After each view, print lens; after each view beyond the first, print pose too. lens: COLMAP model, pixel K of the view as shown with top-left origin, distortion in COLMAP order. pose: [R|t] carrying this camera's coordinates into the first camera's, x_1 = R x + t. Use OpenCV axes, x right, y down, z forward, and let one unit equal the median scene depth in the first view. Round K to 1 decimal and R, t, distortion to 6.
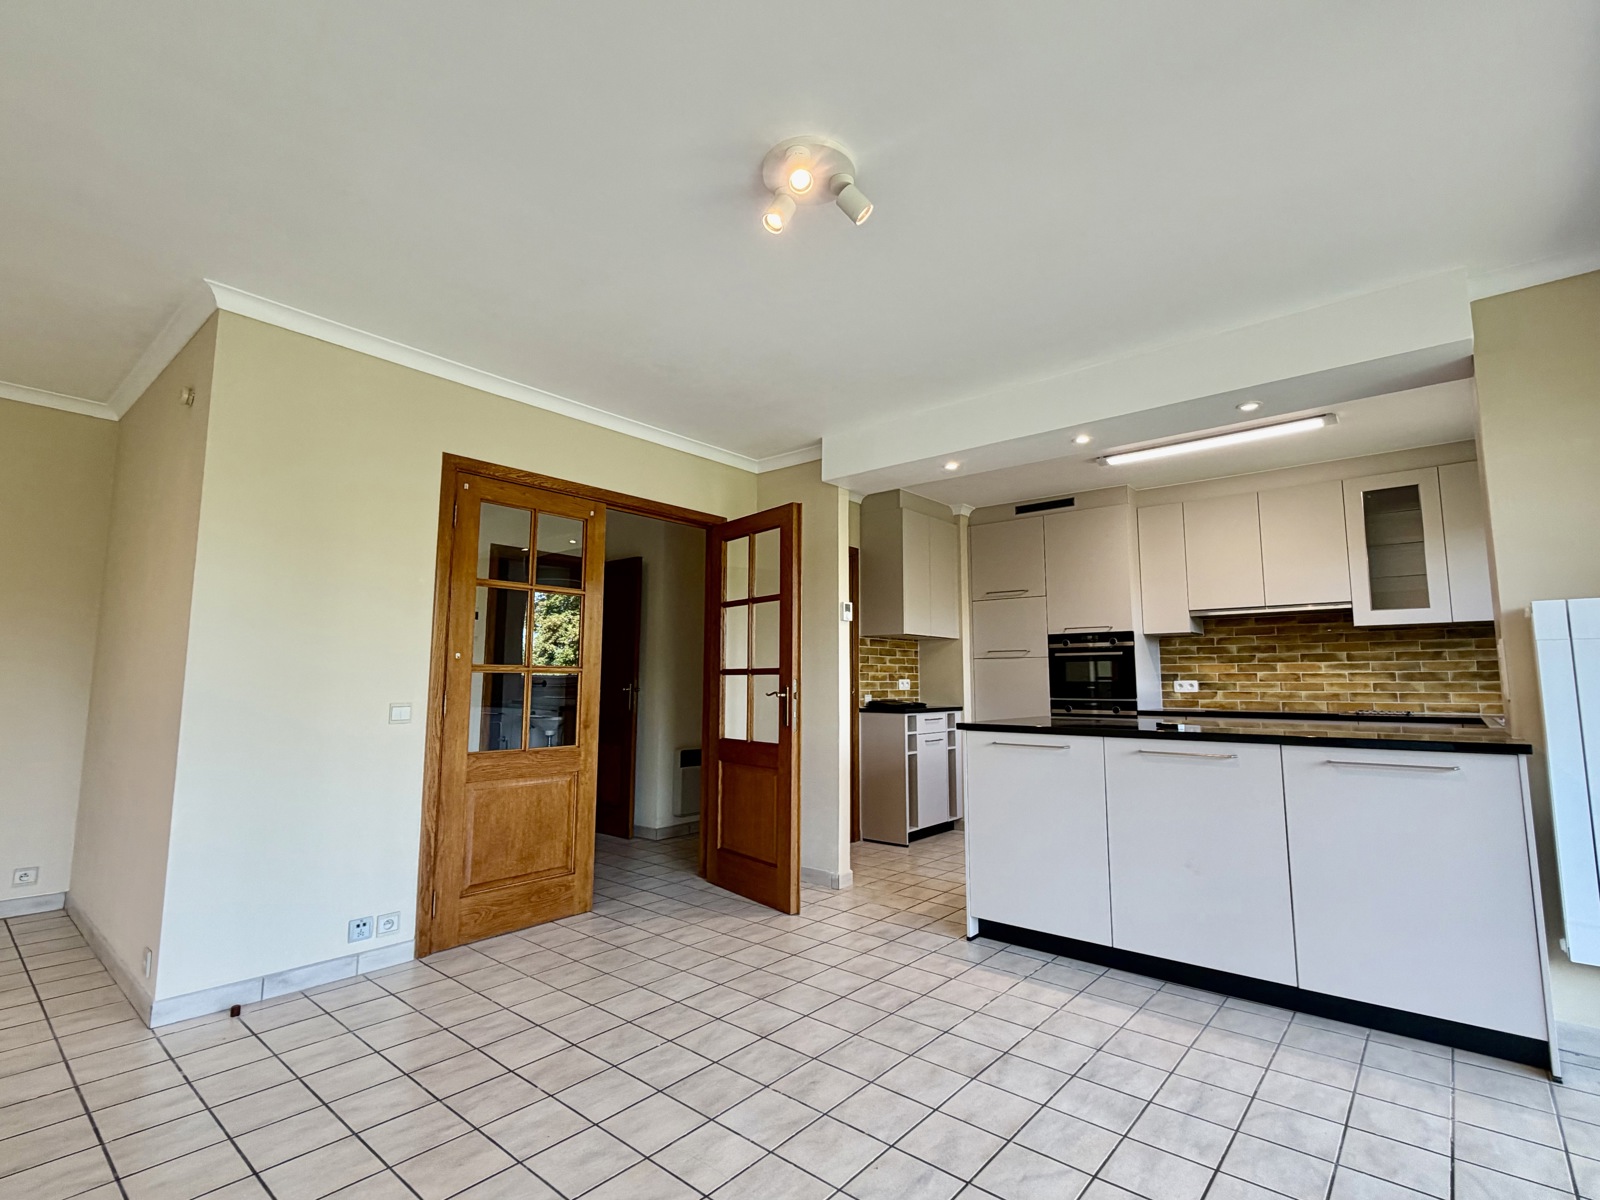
lens RADIAL K [[754.7, 0, 800.0], [0, 754.7, 595.5], [0, 0, 1]] dist [0.002315, -0.000561]
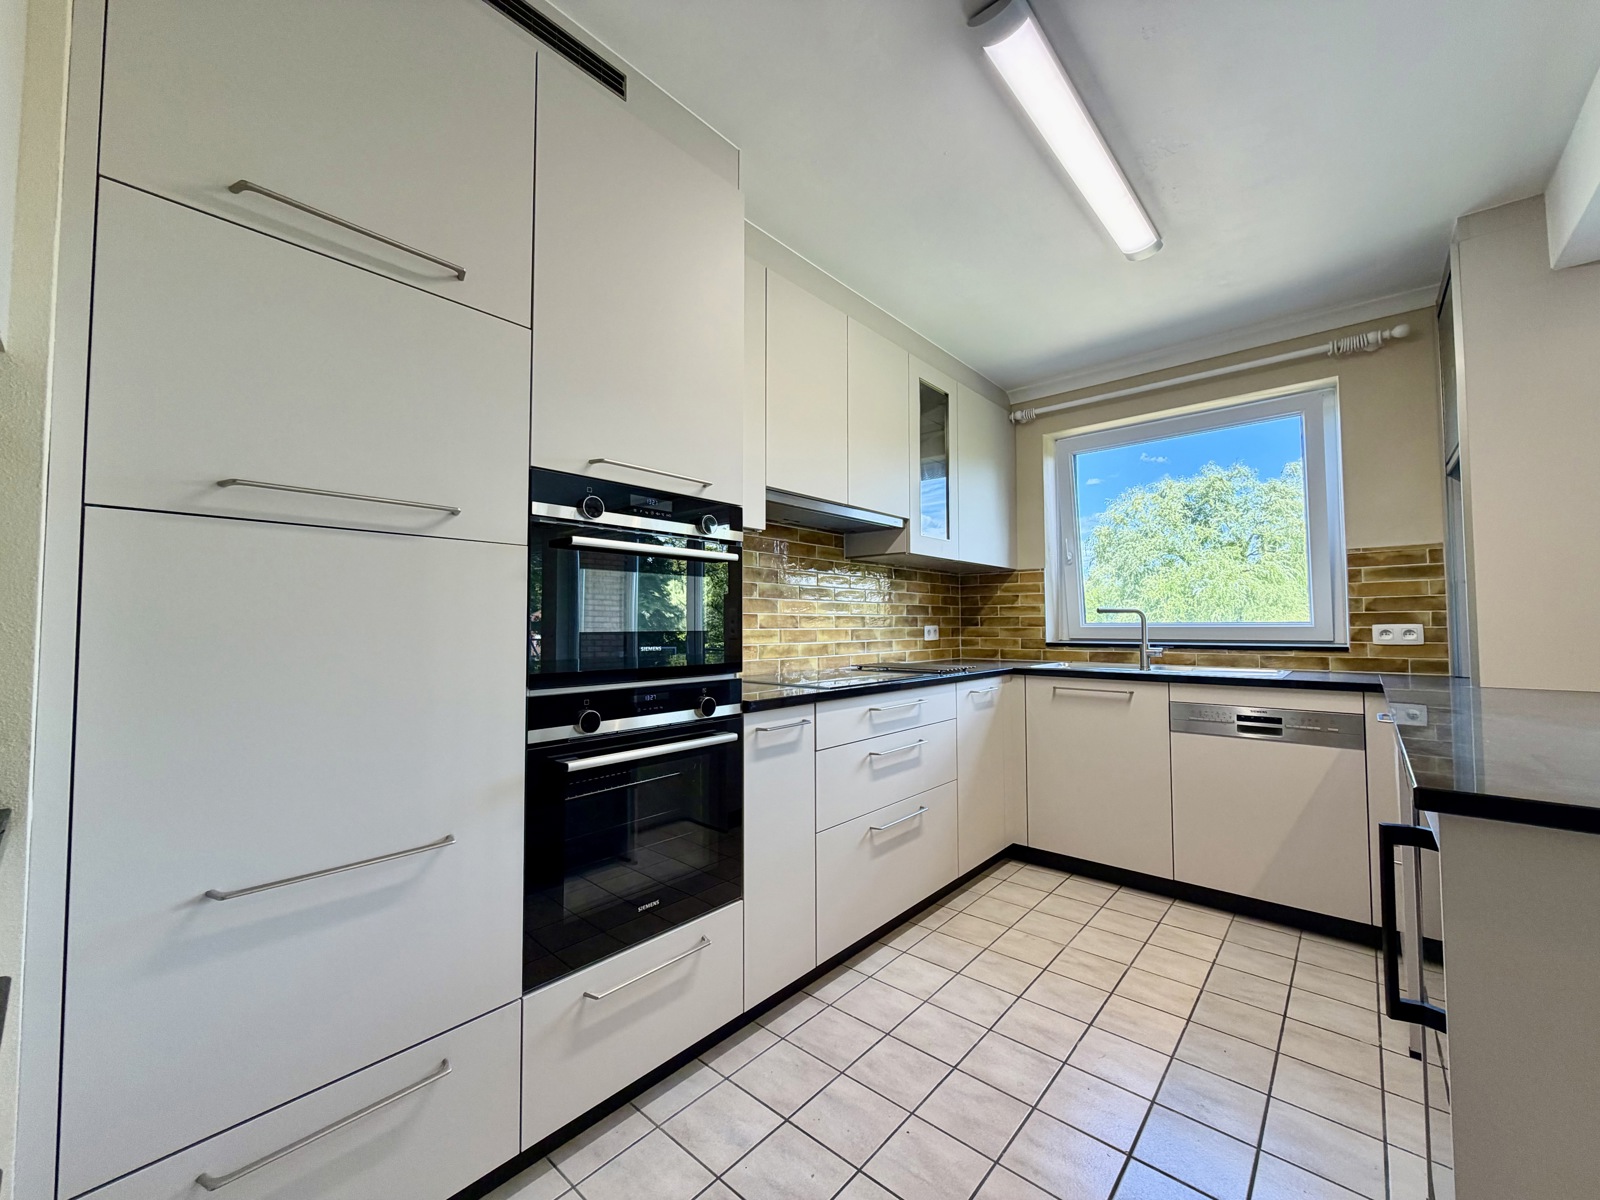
lens RADIAL K [[637.7, 0, 799.4], [0, 637.7, 595.9], [0, 0, 1]] dist [0.004274, 0.000334]
pose [[0.015481, 0.044092, 0.998908, 0.105742], [-0.114945, 0.992482, -0.042027, 0.109459], [-0.993251, -0.114169, 0.020433, 0.990092]]
